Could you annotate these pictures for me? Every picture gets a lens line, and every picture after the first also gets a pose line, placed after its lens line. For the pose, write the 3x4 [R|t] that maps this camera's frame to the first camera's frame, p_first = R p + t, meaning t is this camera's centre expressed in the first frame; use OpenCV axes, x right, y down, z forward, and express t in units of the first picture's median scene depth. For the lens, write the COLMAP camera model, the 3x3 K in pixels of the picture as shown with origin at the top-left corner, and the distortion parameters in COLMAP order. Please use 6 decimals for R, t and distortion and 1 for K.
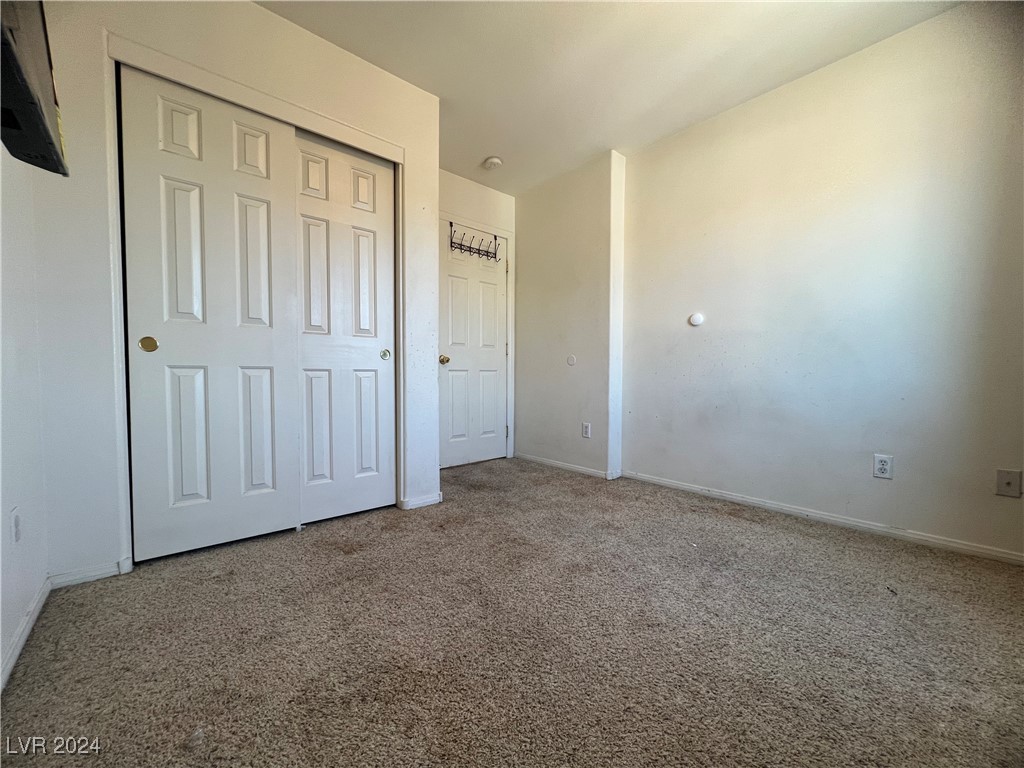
lens RADIAL K [[411.2, 0, 514.3], [0, 411.2, 384.3], [0, 0, 1]] dist [0.002620, 0.000636]
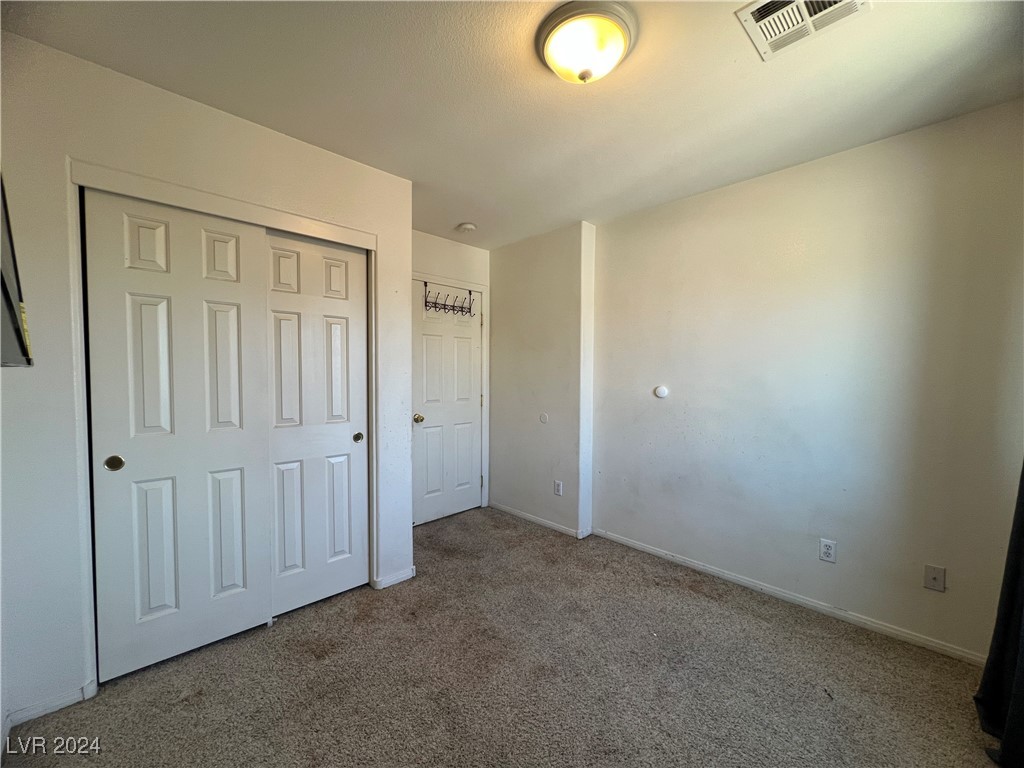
lens RADIAL K [[411.2, 0, 513.7], [0, 411.2, 386.7], [0, 0, 1]] dist [0.002620, 0.000636]
pose [[0.998832, 0.000353, 0.048317, 0.023701], [-0.000533, 0.999993, 0.003723, -0.239172], [-0.048315, -0.003745, 0.998825, -0.034148]]
